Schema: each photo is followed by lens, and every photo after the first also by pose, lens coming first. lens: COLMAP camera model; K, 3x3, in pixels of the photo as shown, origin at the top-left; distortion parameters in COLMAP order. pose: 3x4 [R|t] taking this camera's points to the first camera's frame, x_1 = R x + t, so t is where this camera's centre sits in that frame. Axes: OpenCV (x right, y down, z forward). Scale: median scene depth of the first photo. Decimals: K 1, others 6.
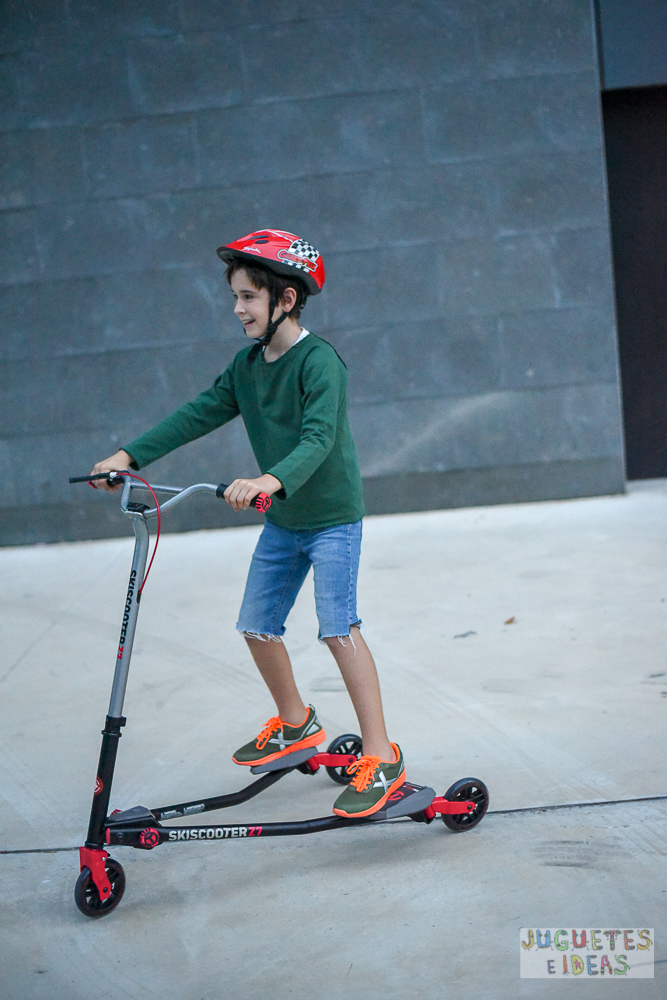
lens RADIAL K [[1472.4, 0, 333.5], [0, 1472.4, 500.0], [0, 0, 1]] dist [-0.045574, -0.407417]
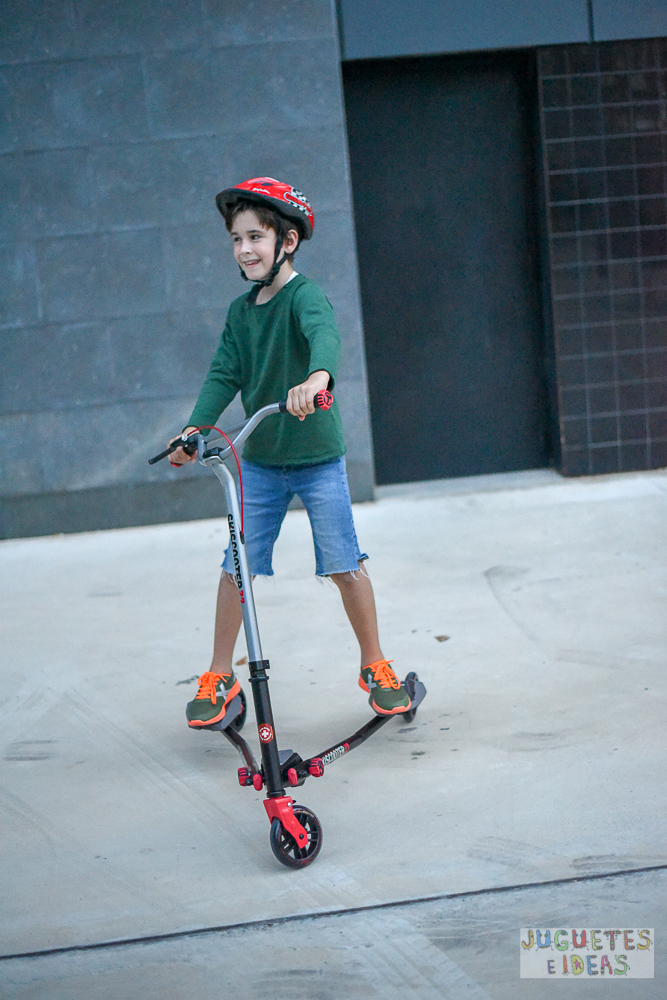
lens RADIAL K [[1472.4, 0, 333.5], [0, 1472.4, 500.0], [0, 0, 1]] dist [-0.045574, -0.407417]
pose [[0.986816, -0.019881, 0.160623, 0.026550], [0.018100, 0.999758, 0.012539, -0.017924], [-0.160834, -0.009467, 0.986936, 0.096700]]
